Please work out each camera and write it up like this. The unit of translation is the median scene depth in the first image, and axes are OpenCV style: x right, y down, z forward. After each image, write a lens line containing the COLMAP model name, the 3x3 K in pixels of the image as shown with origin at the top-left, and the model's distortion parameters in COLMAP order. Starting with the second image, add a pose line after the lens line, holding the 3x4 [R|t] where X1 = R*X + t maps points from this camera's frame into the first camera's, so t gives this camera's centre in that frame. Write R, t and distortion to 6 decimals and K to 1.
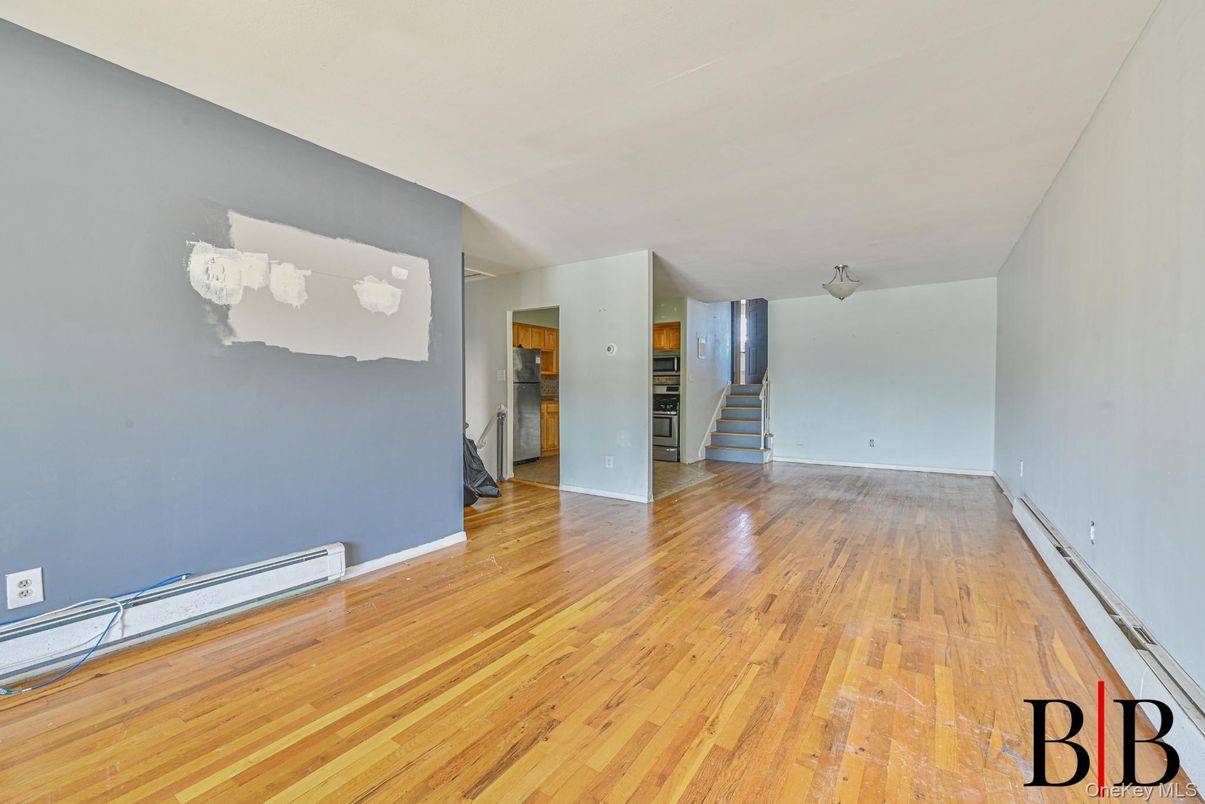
lens RADIAL K [[476.3, 0, 606.7], [0, 476.3, 396.0], [0, 0, 1]] dist [-0.000672, -0.000059]
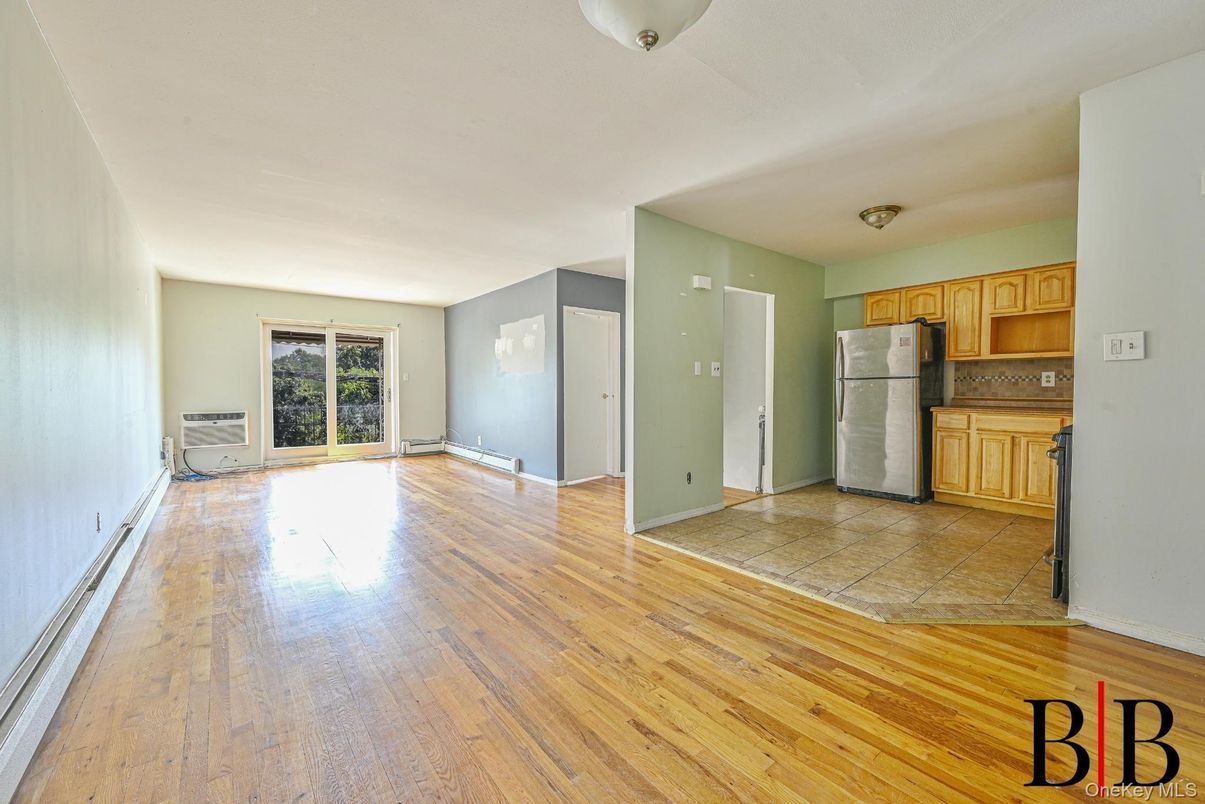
lens RADIAL K [[476.3, 0, 606.5], [0, 476.3, 398.5], [0, 0, 1]] dist [-0.000672, -0.000059]
pose [[-0.276593, 0.023255, -0.960706, 1.354584], [-0.007761, 0.999620, 0.026432, -0.030908], [0.960956, 0.014767, -0.276308, 1.876936]]
